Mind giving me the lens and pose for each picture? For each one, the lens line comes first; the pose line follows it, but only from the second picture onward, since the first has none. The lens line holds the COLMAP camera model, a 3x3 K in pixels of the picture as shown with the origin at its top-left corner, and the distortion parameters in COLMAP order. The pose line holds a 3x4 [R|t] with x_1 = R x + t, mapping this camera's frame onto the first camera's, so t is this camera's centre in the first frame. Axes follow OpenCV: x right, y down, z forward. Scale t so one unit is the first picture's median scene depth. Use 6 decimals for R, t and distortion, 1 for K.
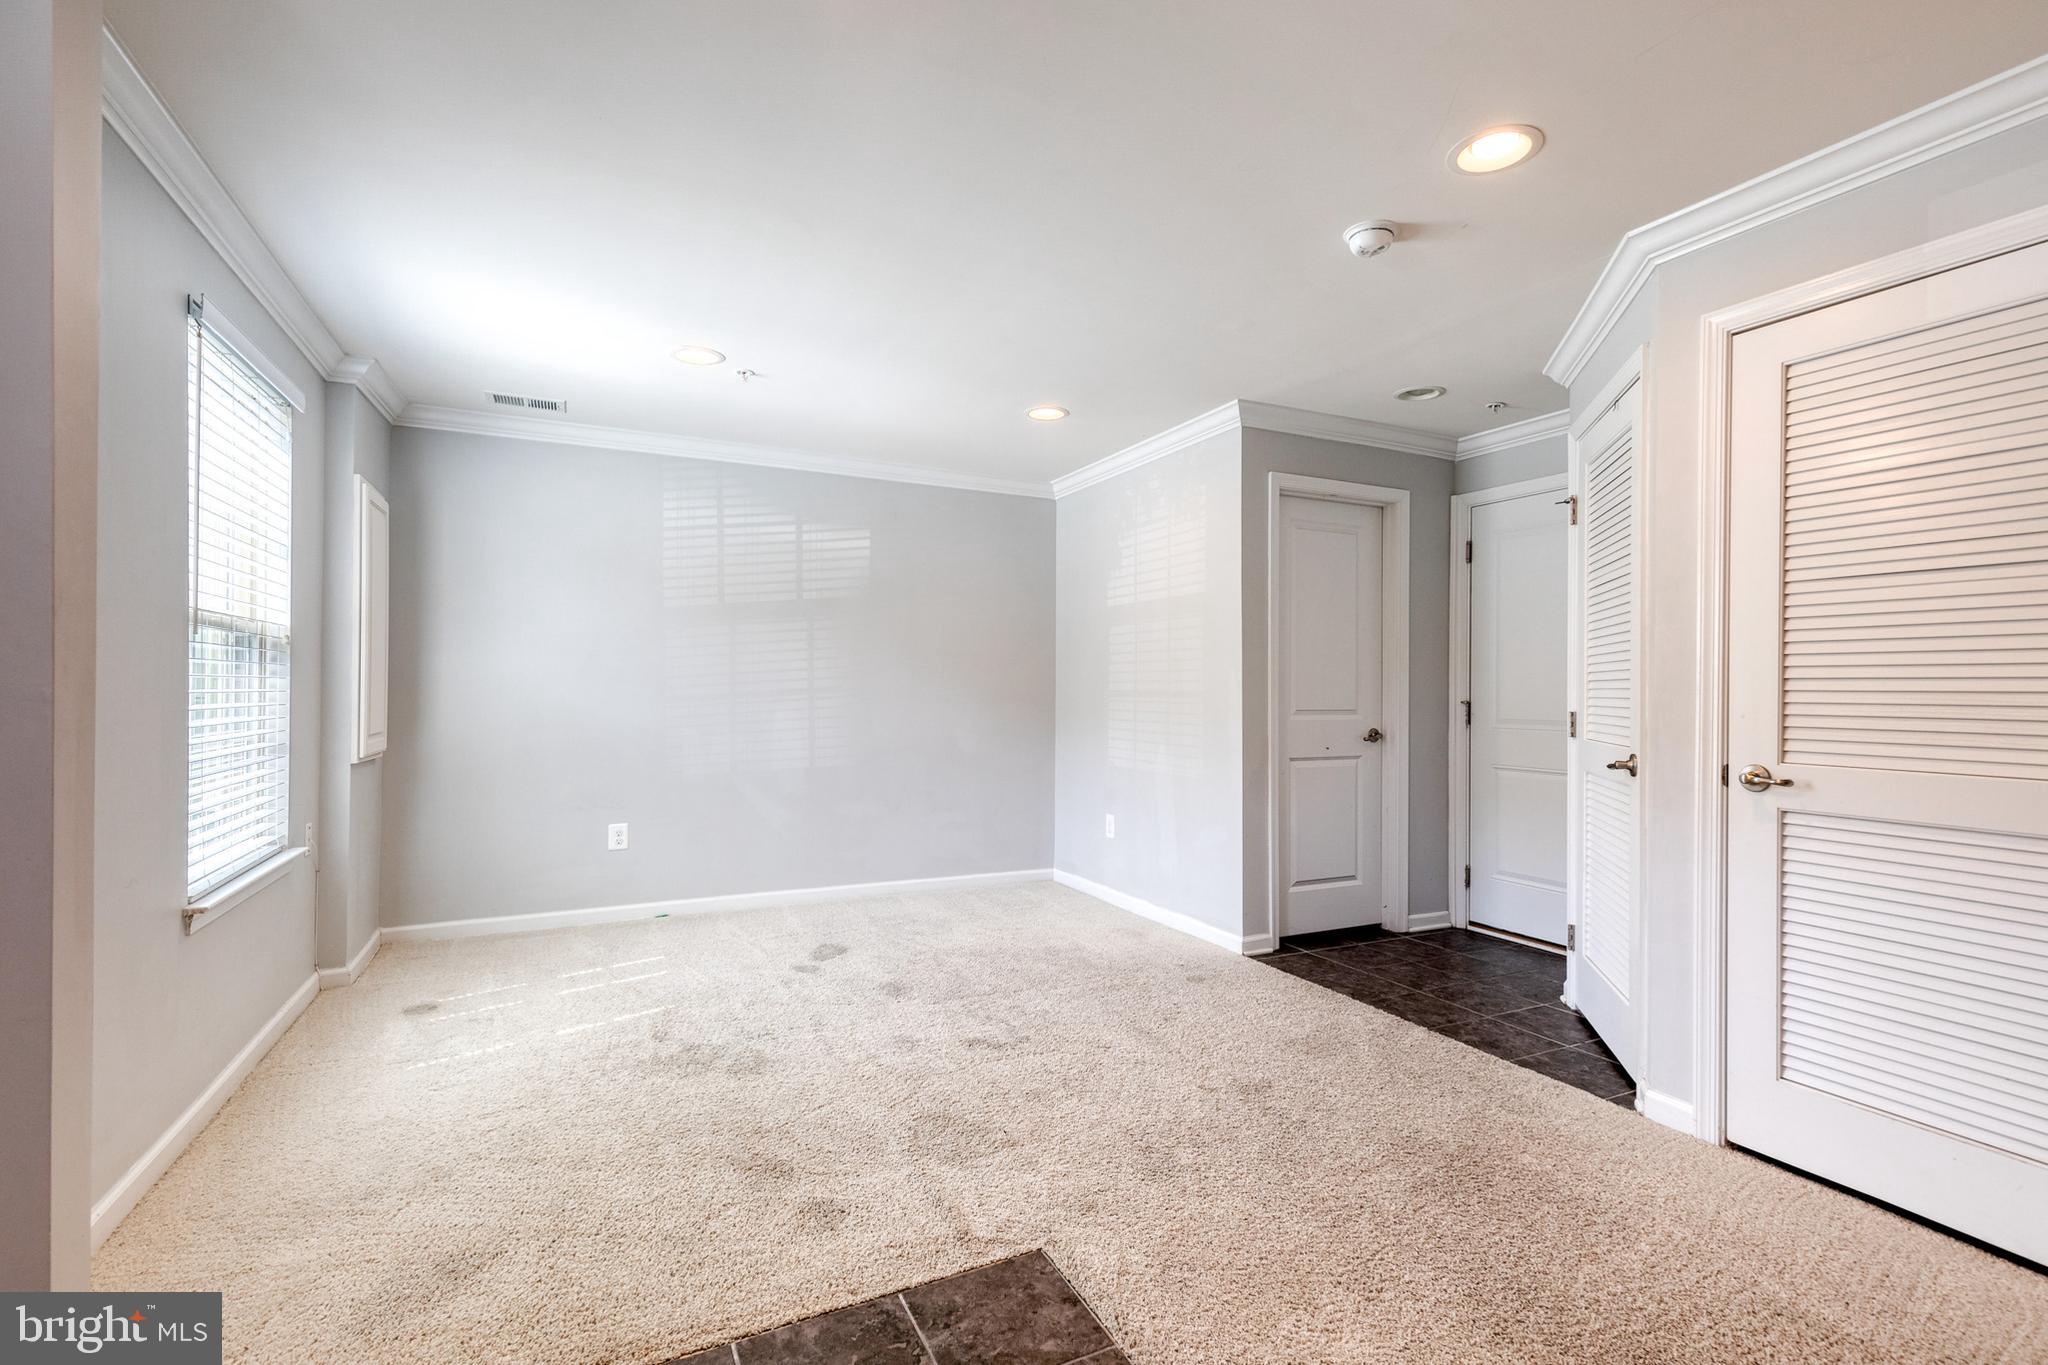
lens RADIAL K [[934.9, 0, 1046.3], [0, 934.9, 677.8], [0, 0, 1]] dist [0.002216, 0.000622]
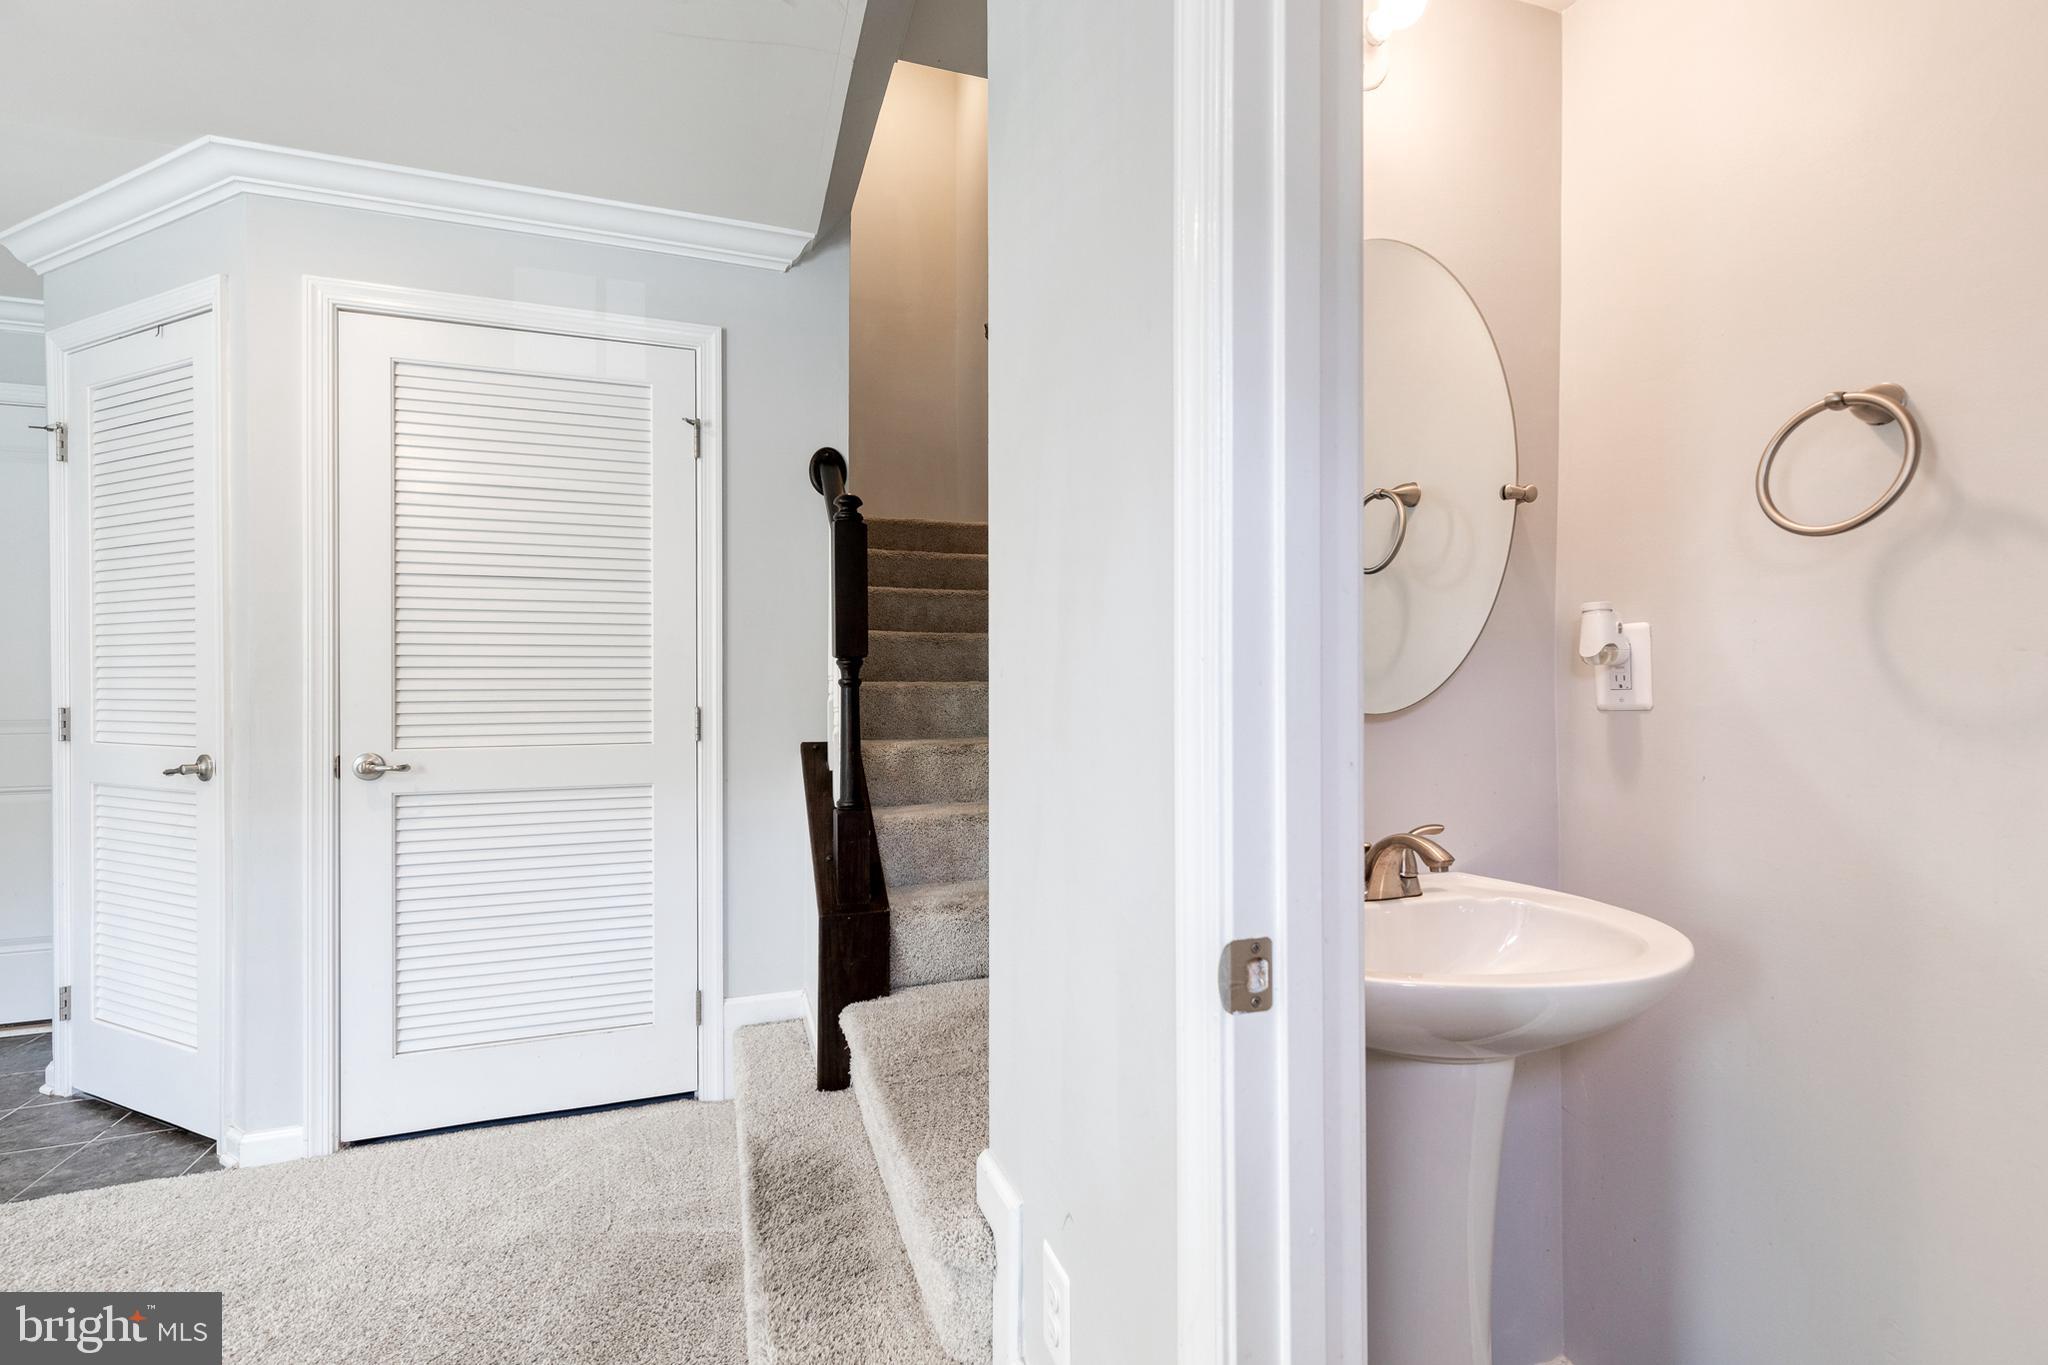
lens RADIAL K [[934.9, 0, 1046.3], [0, 934.9, 677.8], [0, 0, 1]] dist [0.002216, 0.000622]
pose [[0.111352, -0.010976, 0.993720, -0.141925], [-0.008088, 0.999896, 0.011950, -0.004937], [-0.993748, -0.009368, 0.111251, 0.161361]]
